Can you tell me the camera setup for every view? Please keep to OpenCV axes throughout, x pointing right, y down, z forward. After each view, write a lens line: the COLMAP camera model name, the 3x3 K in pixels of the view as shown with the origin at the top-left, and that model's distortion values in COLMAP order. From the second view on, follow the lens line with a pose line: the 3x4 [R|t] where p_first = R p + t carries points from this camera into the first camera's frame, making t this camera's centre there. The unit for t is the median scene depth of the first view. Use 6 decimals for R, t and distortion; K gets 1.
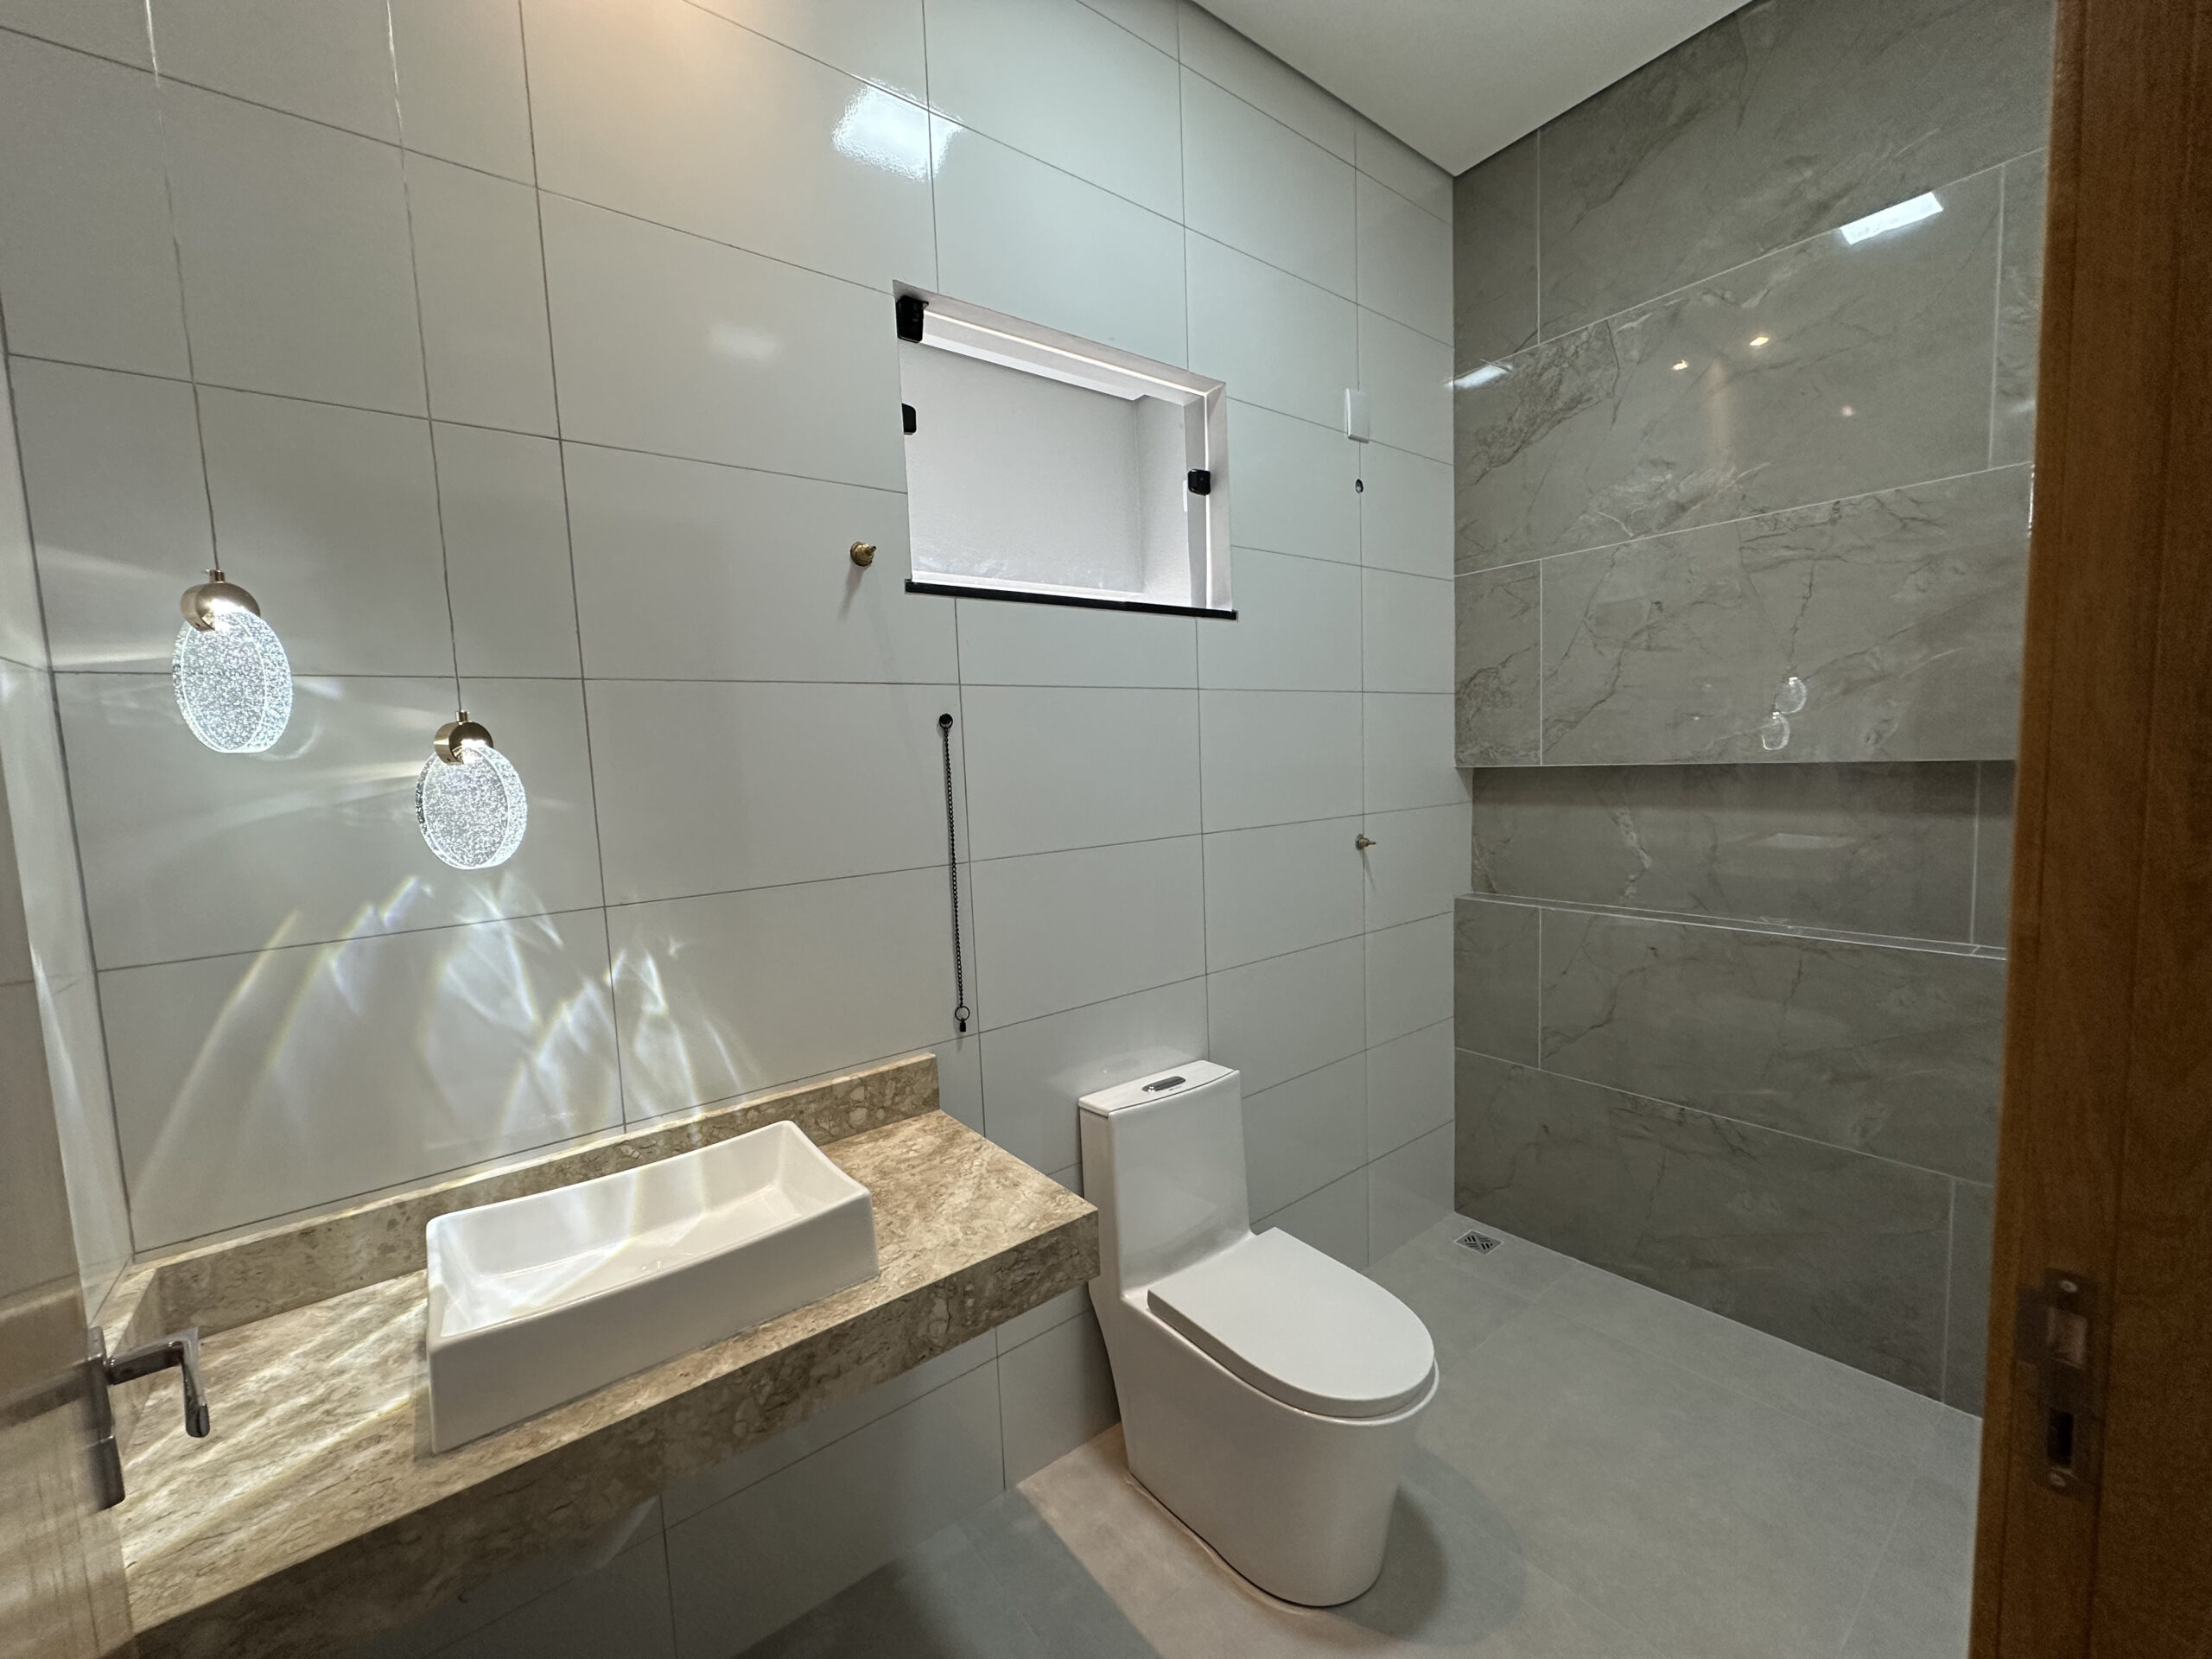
lens RADIAL K [[876.0, 0, 1105.5], [0, 876.0, 828.7], [0, 0, 1]] dist [-0.002629, 0.000671]
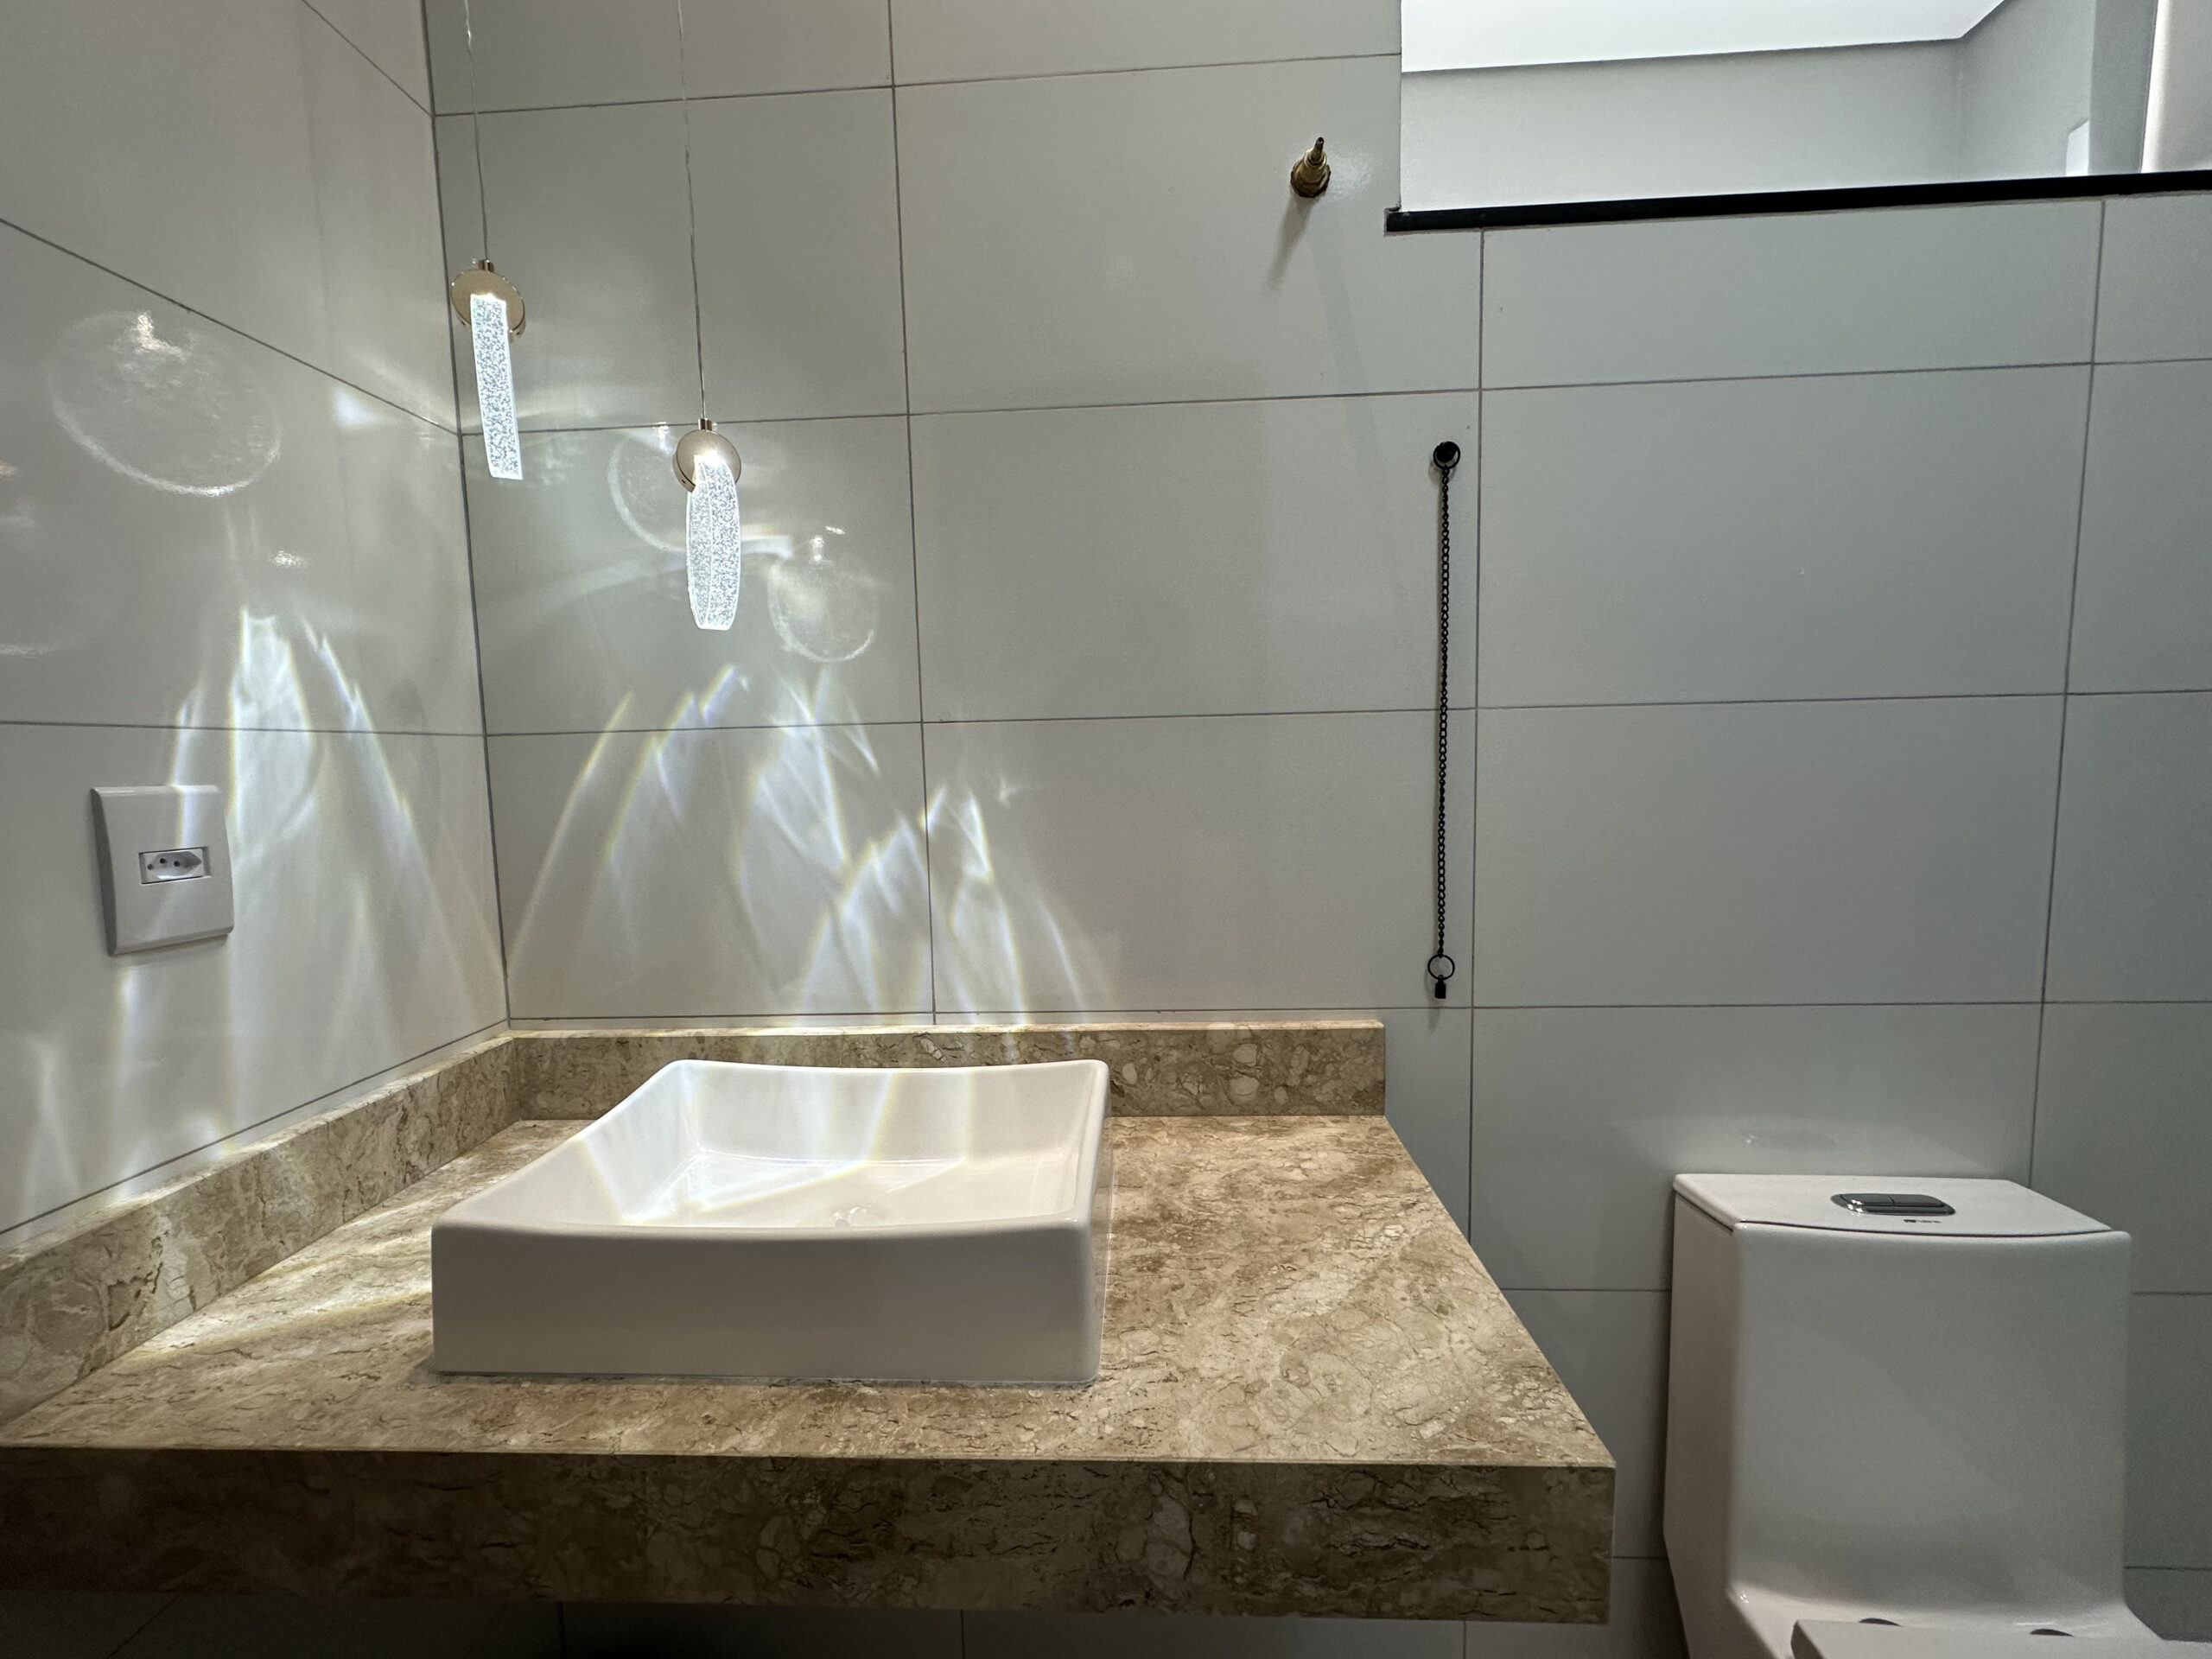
lens RADIAL K [[876.0, 0, 1102.6], [0, 876.0, 832.5], [0, 0, 1]] dist [-0.002629, 0.000671]
pose [[0.760814, 0.081141, -0.643878, 0.045473], [-0.063513, 0.996700, 0.050555, 0.138888], [0.645855, 0.002432, 0.763456, 0.533882]]
